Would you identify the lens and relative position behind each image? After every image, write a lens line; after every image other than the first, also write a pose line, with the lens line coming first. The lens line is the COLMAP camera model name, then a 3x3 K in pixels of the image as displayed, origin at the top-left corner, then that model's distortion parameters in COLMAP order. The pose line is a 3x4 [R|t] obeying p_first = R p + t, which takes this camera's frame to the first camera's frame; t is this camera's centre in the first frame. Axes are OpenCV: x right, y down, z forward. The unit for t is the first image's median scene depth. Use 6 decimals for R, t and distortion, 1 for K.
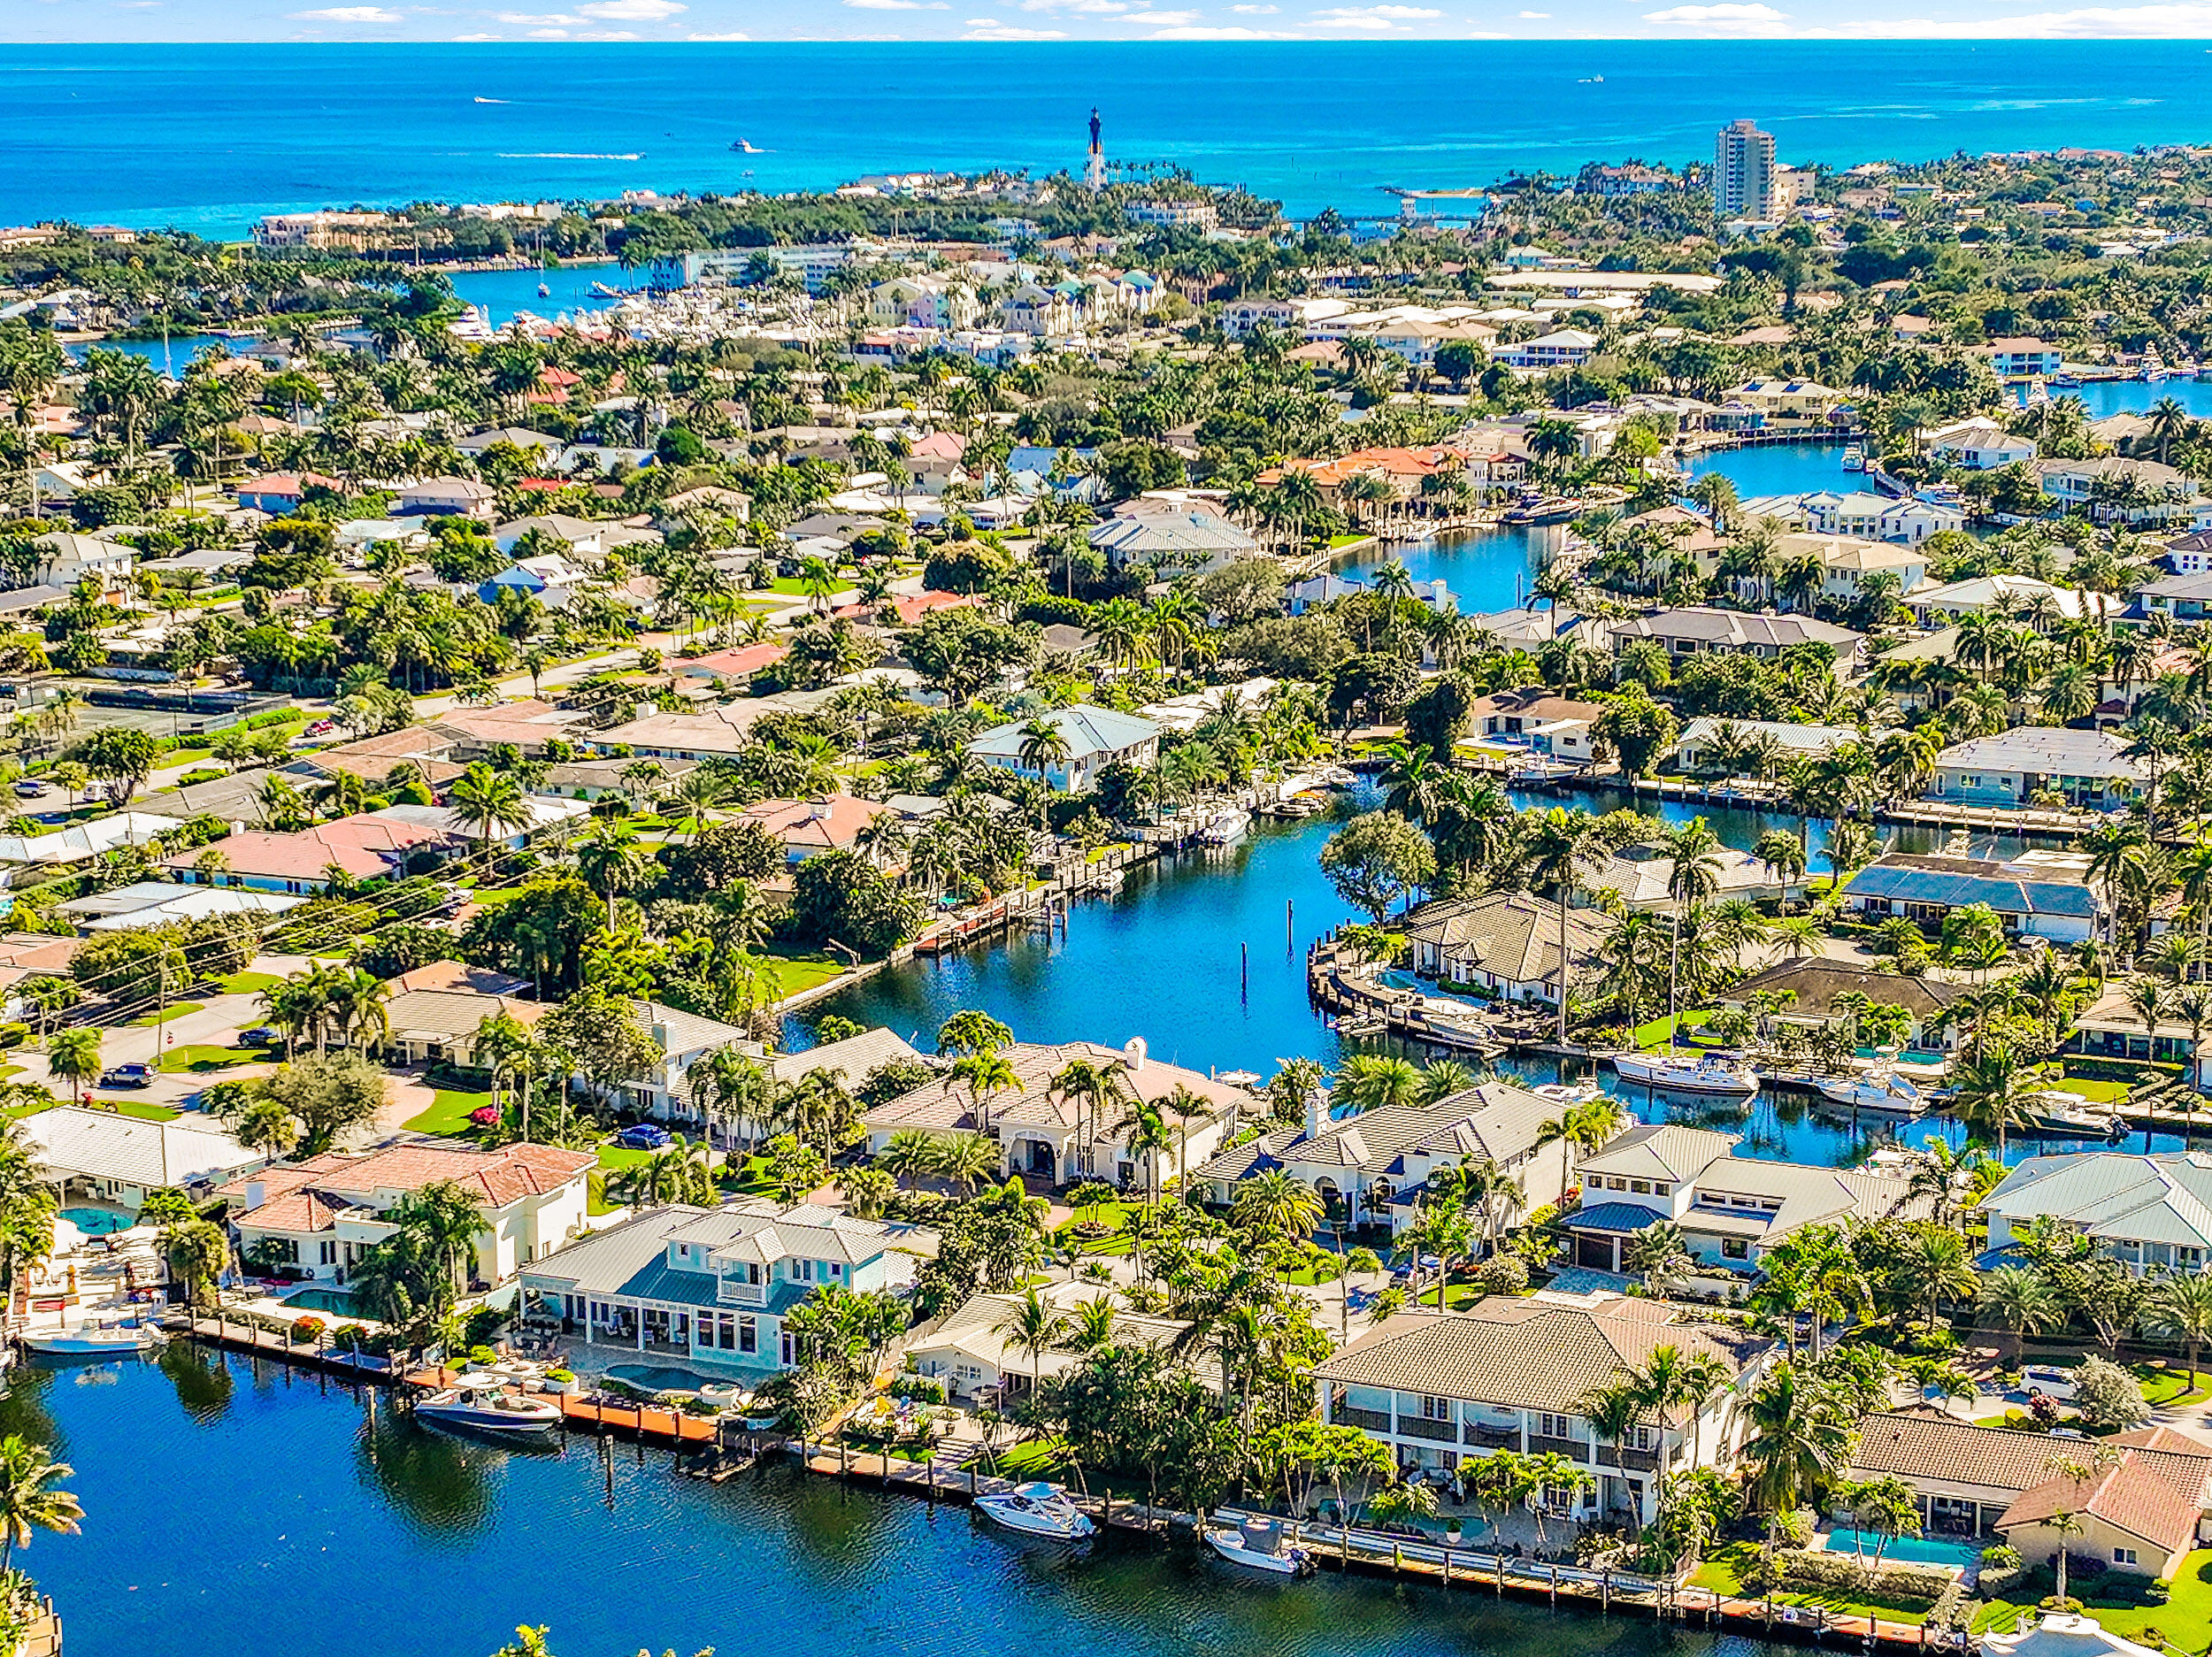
lens RADIAL K [[4422.5, 0, 1161.5], [0, 4422.5, 828.3], [0, 0, 1]] dist [-0.015059, 0.083733]
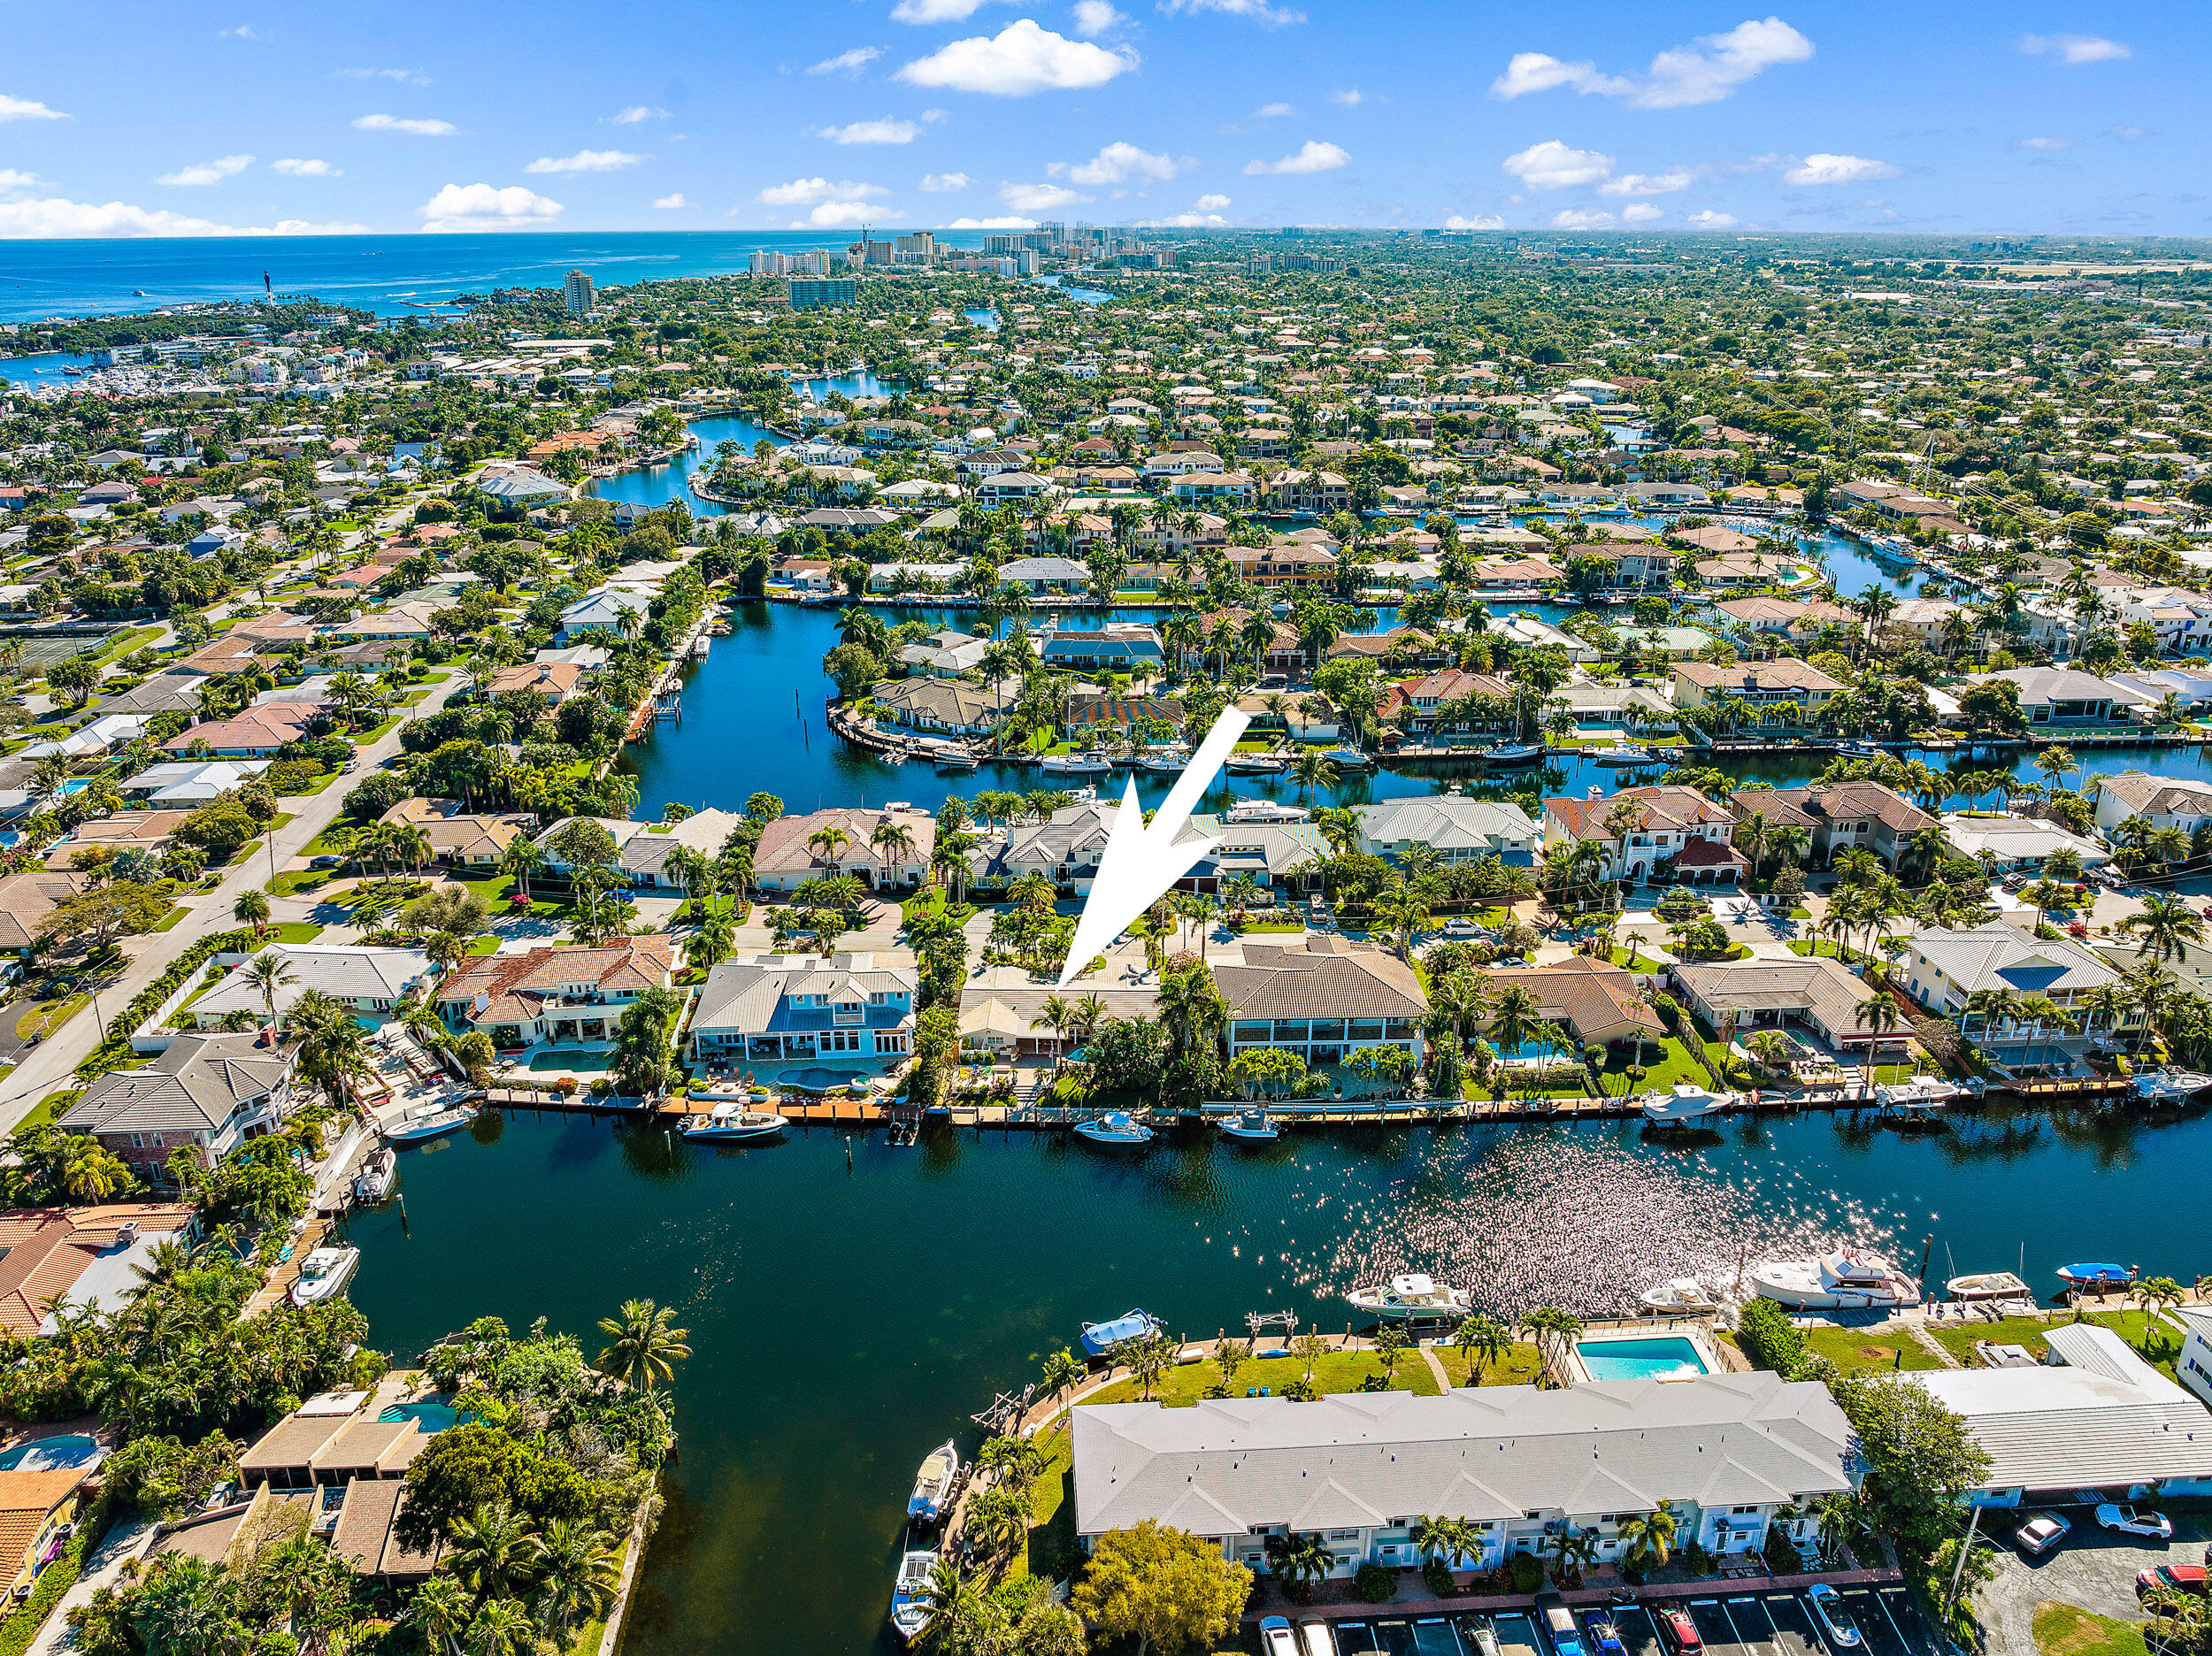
lens RADIAL K [[1599.0, 0, 1106.0], [0, 1599.0, 828.0], [0, 0, 1]] dist [-0.038984, 0.000195]
pose [[0.881096, -0.167042, 0.442455, -0.154083], [0.083019, 0.975649, 0.203019, -0.049746], [-0.465594, -0.142147, 0.873508, 0.235026]]
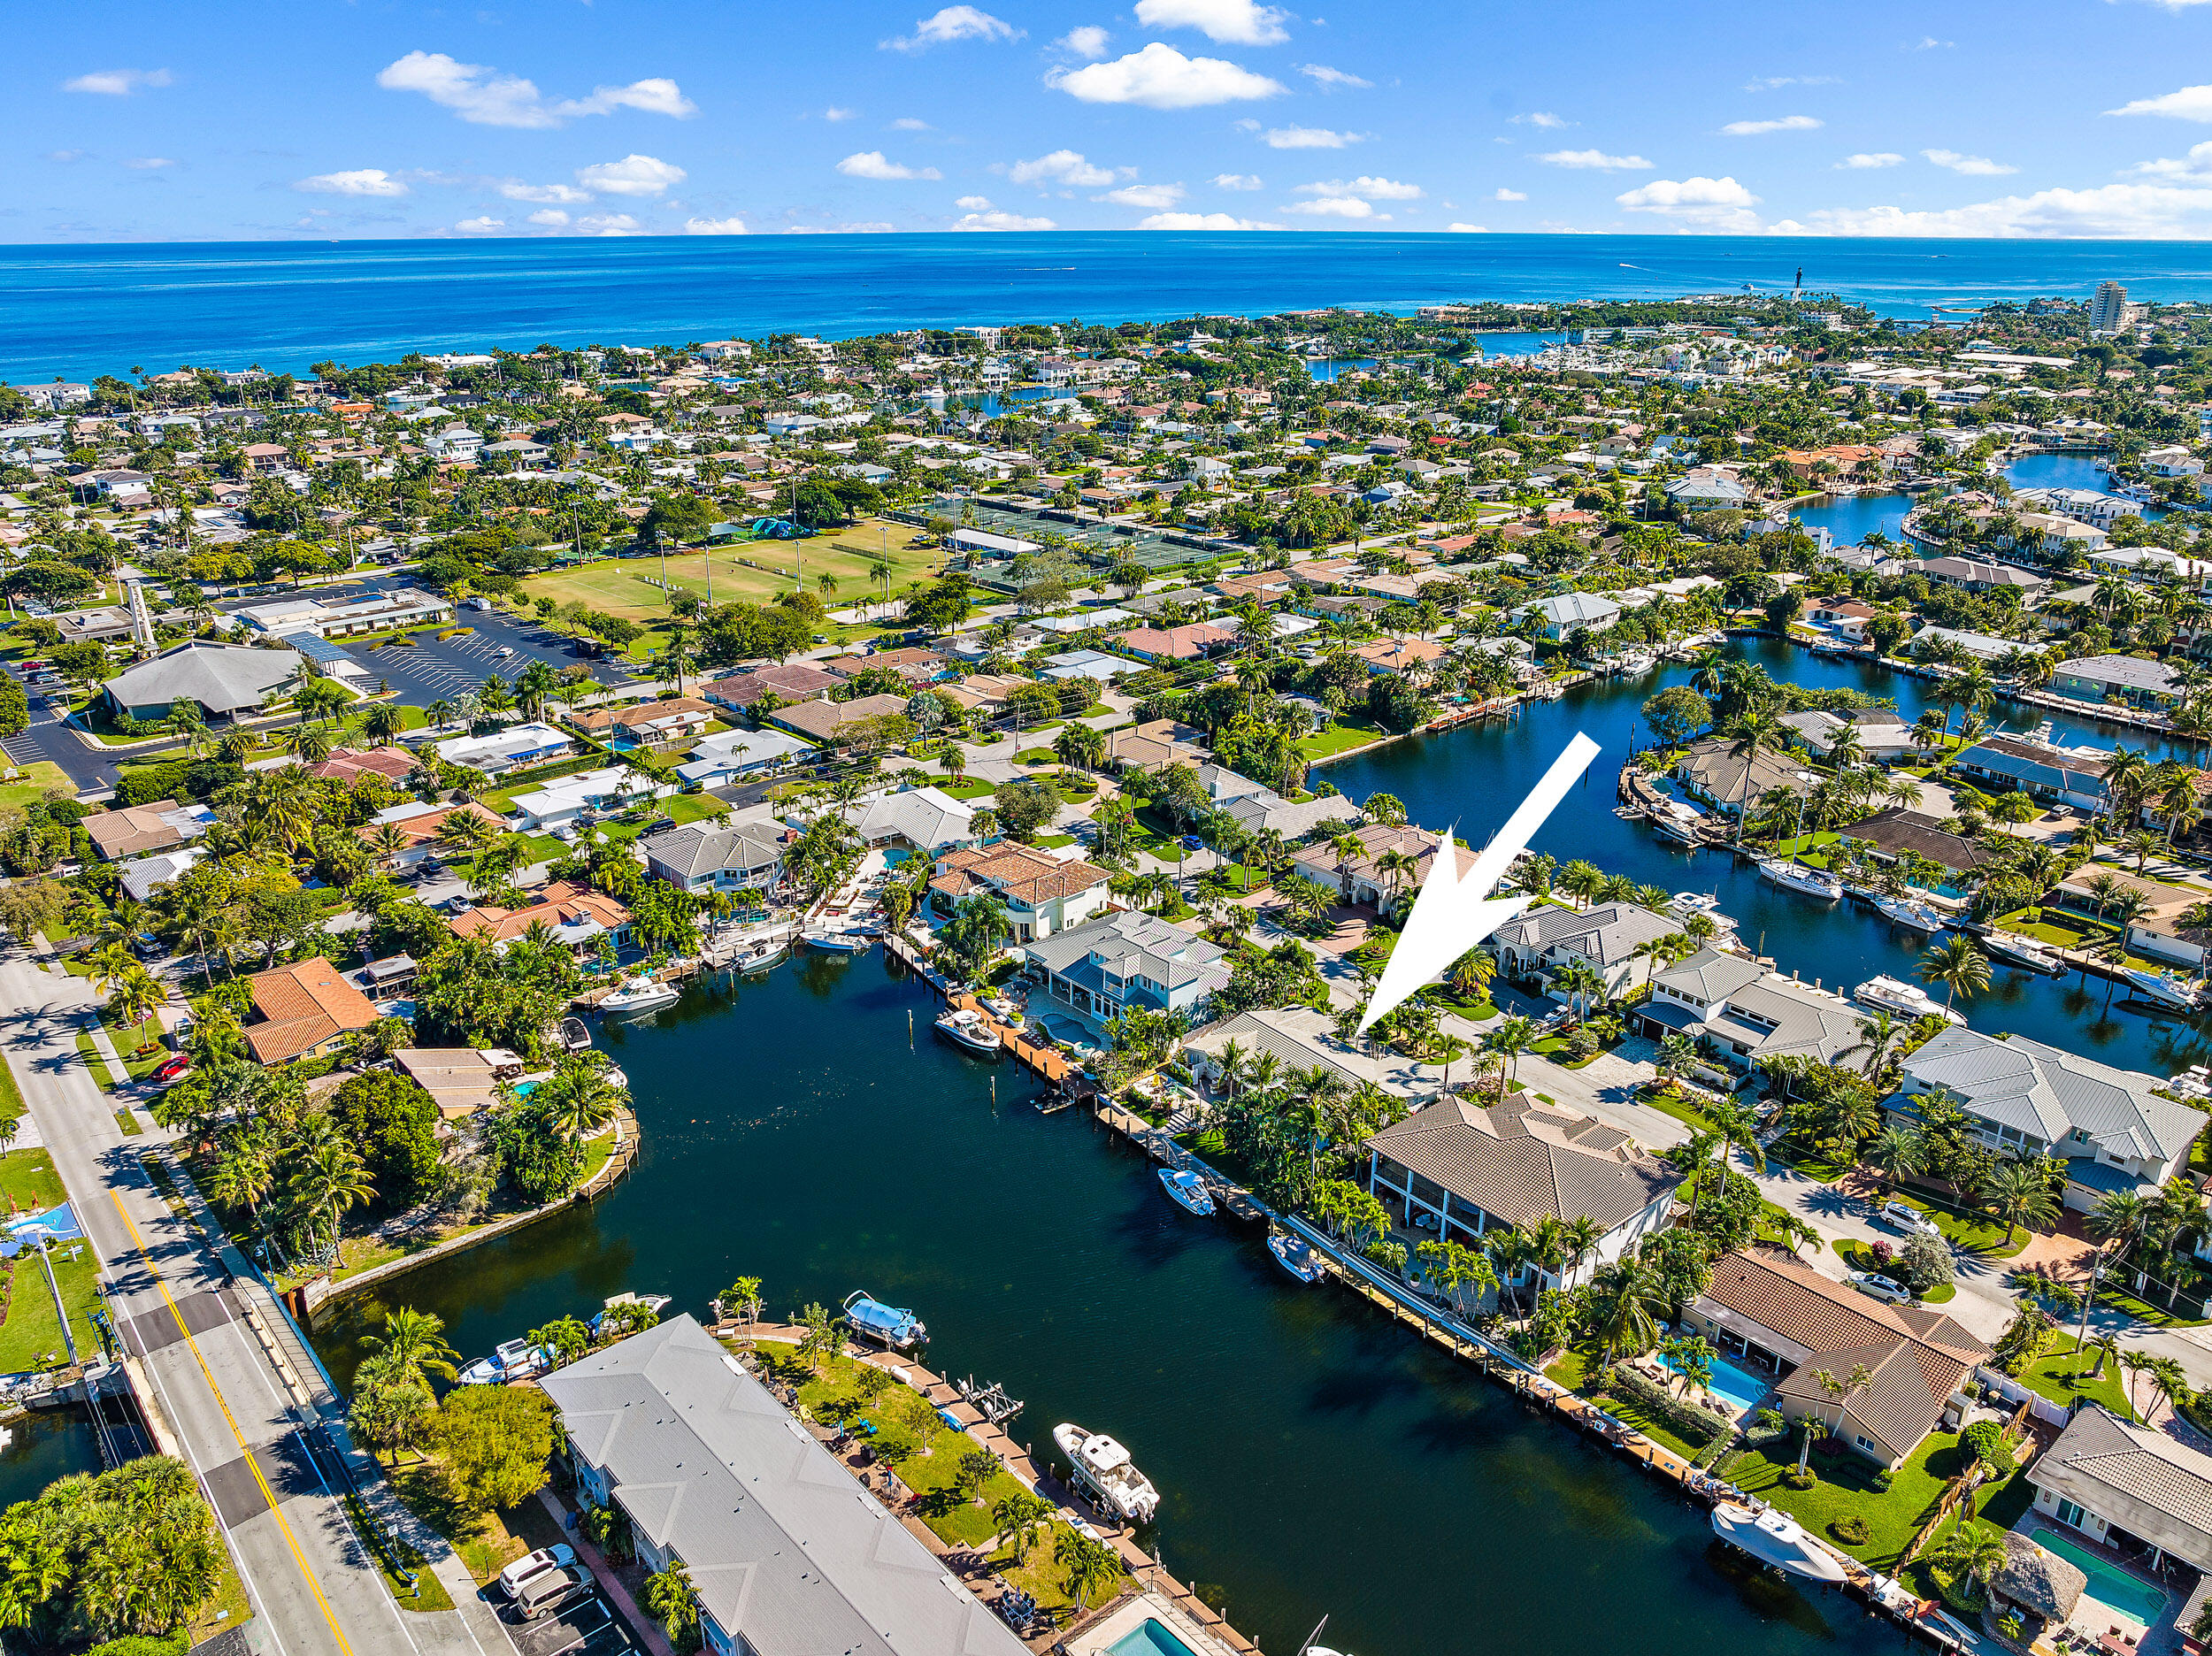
lens RADIAL K [[1616.9, 0, 1113.7], [0, 1616.9, 829.2], [0, 0, 1]] dist [-0.027325, -0.027523]
pose [[0.911485, 0.145571, -0.384713, 0.082313], [-0.074022, 0.978064, 0.194710, -0.047757], [0.404617, -0.148997, 0.902266, 0.240962]]
